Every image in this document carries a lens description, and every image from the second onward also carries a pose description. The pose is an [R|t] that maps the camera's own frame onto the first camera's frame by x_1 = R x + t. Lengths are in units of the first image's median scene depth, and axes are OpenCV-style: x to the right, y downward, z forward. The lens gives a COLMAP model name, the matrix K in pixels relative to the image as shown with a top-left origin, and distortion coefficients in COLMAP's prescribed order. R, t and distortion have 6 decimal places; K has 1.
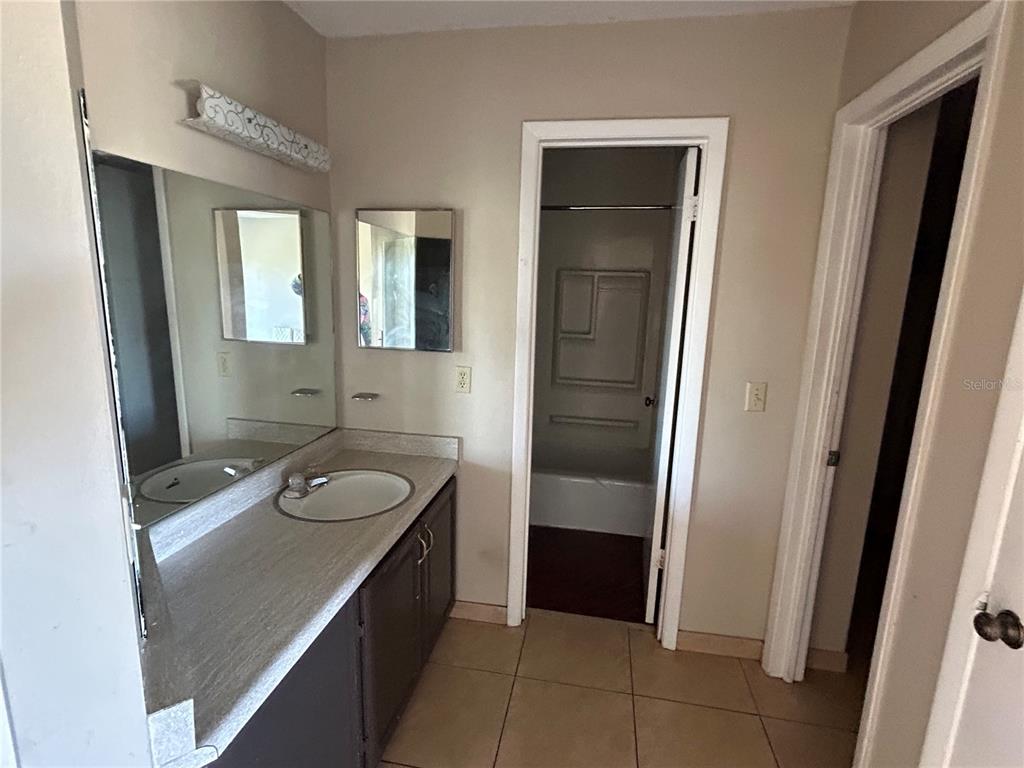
lens RADIAL K [[517.0, 0, 512.0], [0, 517.0, 384.0], [0, 0, 1]] dist [-0.000552, 0.008389]
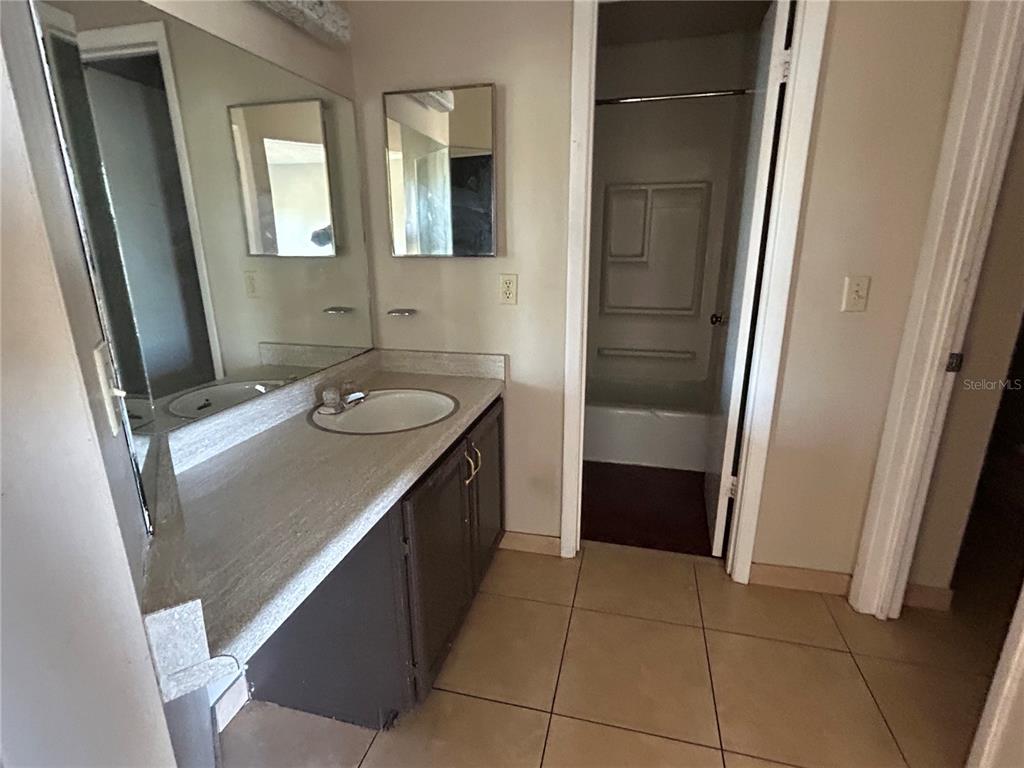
lens RADIAL K [[517.0, 0, 512.0], [0, 517.0, 384.0], [0, 0, 1]] dist [-0.000552, 0.008389]
pose [[0.997233, -0.015370, -0.072729, -0.027103], [0.021351, 0.996388, 0.082193, 0.084513], [0.071203, -0.083519, 0.993959, 0.102112]]
